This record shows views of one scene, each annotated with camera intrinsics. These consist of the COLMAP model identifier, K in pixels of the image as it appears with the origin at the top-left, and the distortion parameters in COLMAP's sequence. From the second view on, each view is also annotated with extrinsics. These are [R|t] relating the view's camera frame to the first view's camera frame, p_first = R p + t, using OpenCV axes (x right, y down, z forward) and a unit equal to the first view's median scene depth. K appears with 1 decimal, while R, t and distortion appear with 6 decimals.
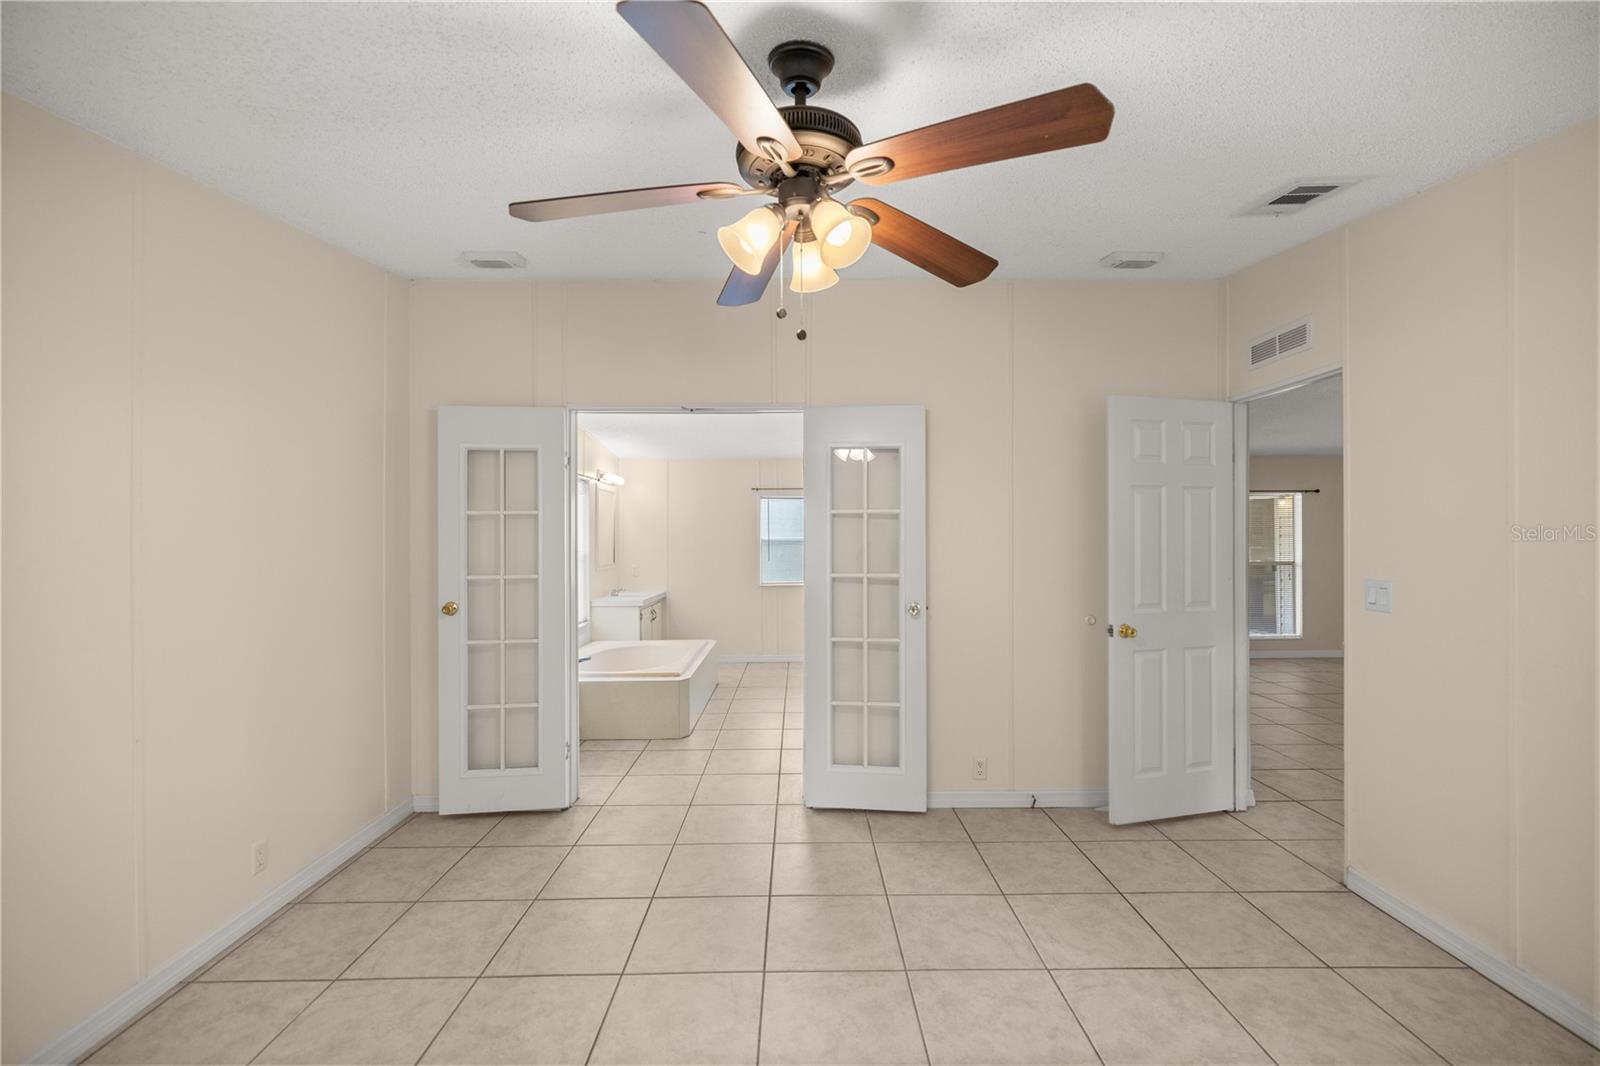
lens RADIAL K [[702.2, 0, 801.3], [0, 702.2, 530.8], [0, 0, 1]] dist [0.000169, 0.000149]
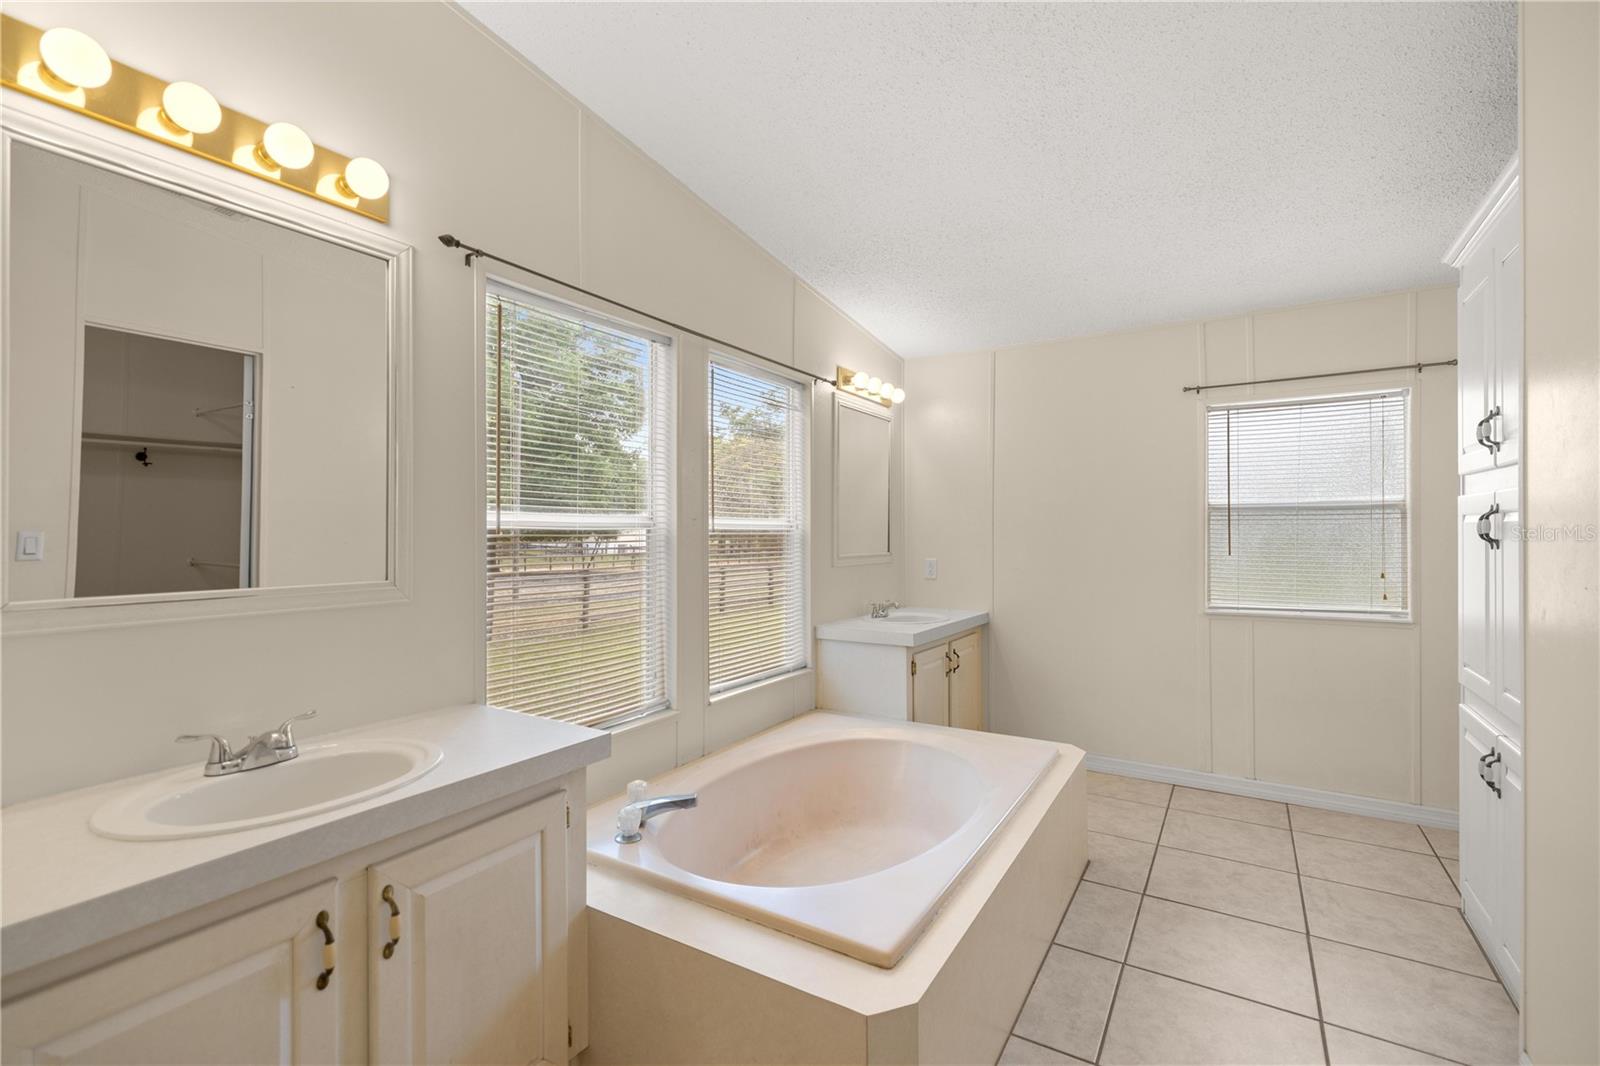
lens RADIAL K [[702.2, 0, 812.4], [0, 702.2, 524.9], [0, 0, 1]] dist [0.000169, 0.000149]
pose [[0.844374, -0.005410, -0.535728, -0.033960], [0.005163, 0.999985, -0.001960, 0.026497], [0.535730, -0.001111, 0.844389, 0.539211]]
